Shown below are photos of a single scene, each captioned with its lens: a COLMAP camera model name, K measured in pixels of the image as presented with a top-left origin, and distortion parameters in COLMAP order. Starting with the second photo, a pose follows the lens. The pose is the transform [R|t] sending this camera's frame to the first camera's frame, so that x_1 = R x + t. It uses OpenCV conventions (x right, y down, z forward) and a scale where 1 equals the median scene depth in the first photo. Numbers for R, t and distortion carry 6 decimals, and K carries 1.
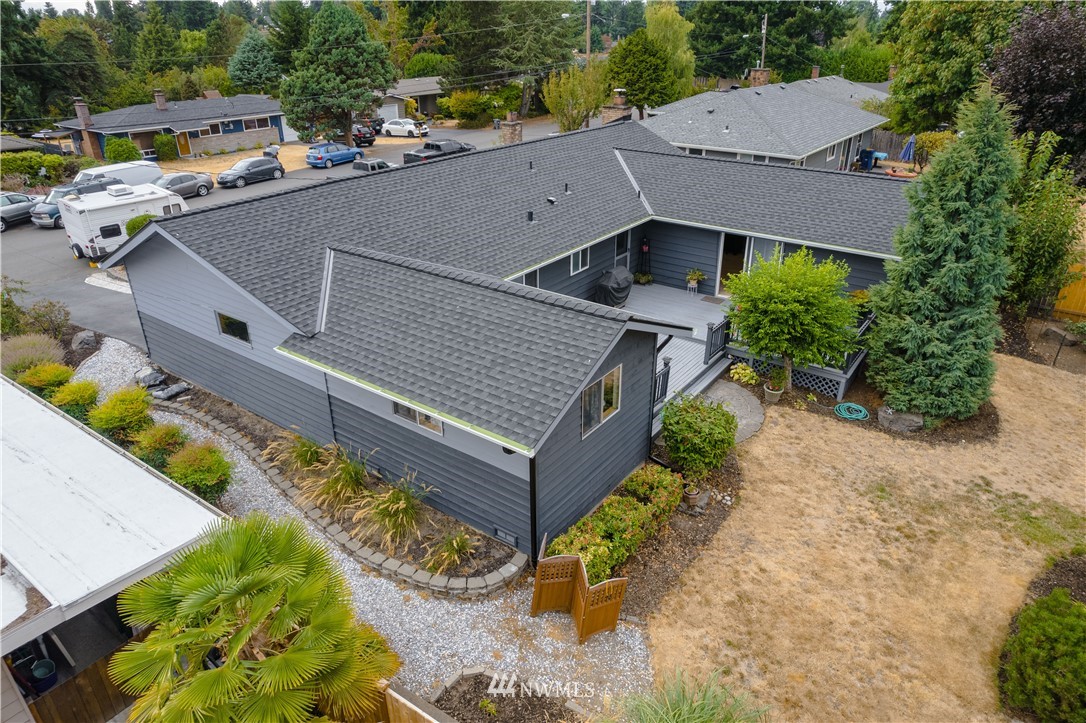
lens RADIAL K [[692.0, 0, 544.8], [0, 692.0, 360.3], [0, 0, 1]] dist [-0.066688, 0.049432]
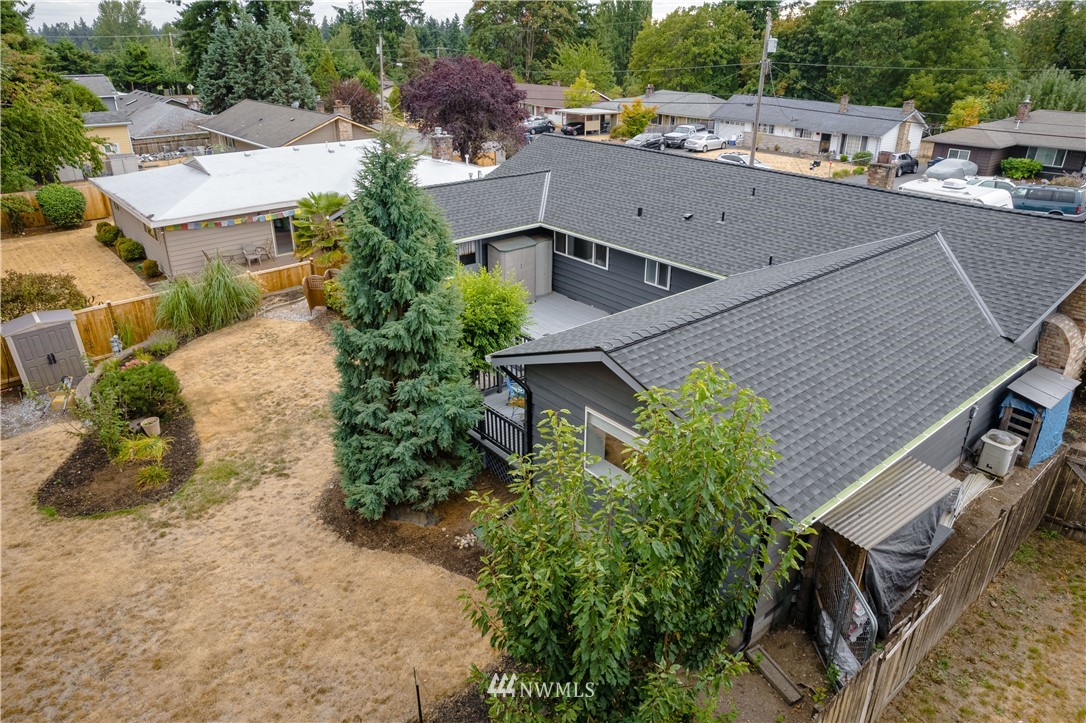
lens RADIAL K [[692.0, 0, 546.0], [0, 692.0, 357.1], [0, 0, 1]] dist [-0.066688, 0.049432]
pose [[-0.234355, 0.424560, -0.874544, 1.172392], [-0.410302, 0.772351, 0.484899, -0.539833], [0.881323, 0.472465, -0.006807, 1.066485]]
